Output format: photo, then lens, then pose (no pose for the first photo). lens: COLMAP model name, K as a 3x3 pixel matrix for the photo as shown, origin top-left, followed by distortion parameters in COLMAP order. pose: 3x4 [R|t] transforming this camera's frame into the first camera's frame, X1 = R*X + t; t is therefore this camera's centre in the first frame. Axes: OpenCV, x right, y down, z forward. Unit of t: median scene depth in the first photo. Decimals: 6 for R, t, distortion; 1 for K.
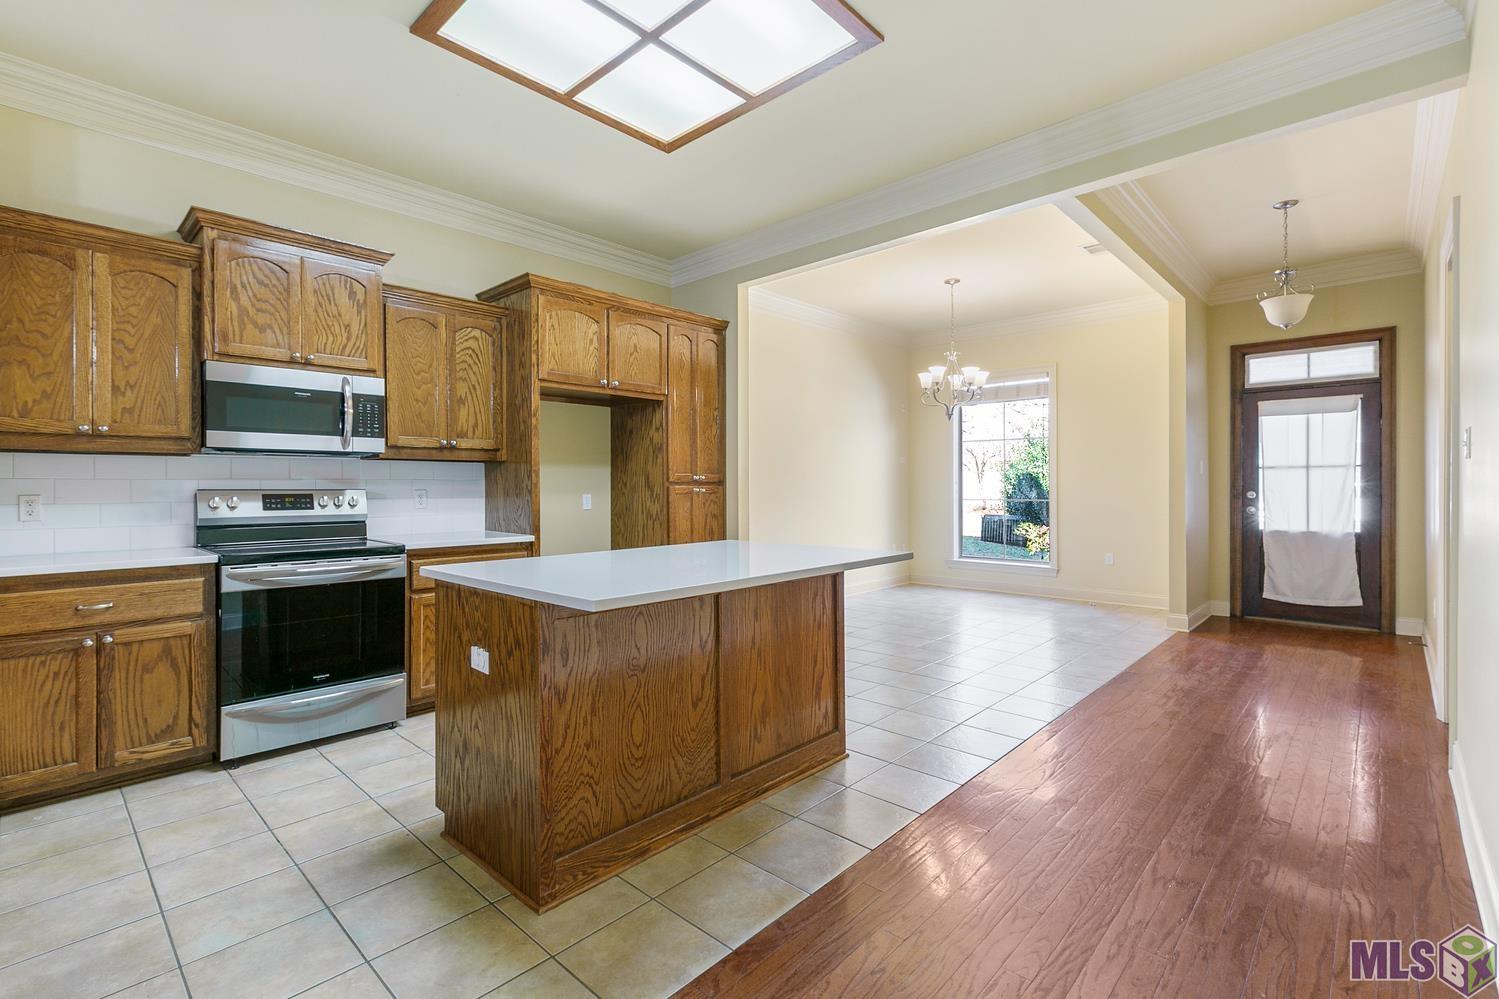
lens RADIAL K [[682.4, 0, 747.0], [0, 682.4, 486.3], [0, 0, 1]] dist [0.001110, -0.000061]
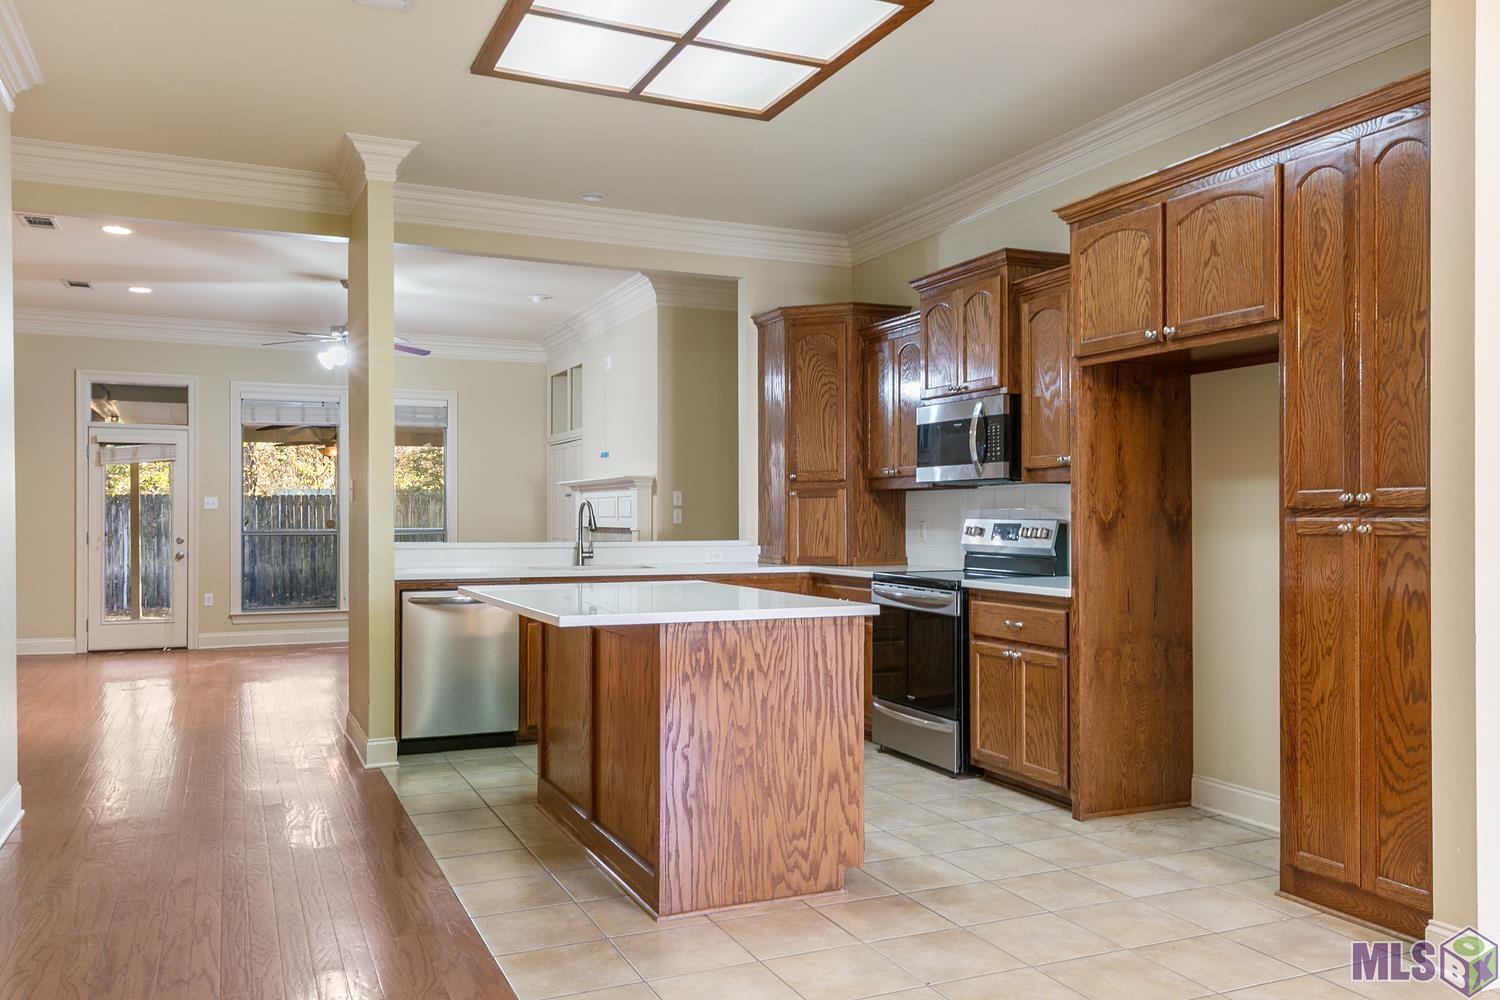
lens RADIAL K [[1175.2, 0, 750.3], [0, 1175.2, 508.7], [0, 0, 1]] dist [-0.001724, -0.003213]
pose [[-0.391754, -0.001953, -0.920068, 1.017272], [-0.000463, 0.999998, -0.001926, -0.006458], [0.920070, -0.000328, -0.391754, 1.330148]]
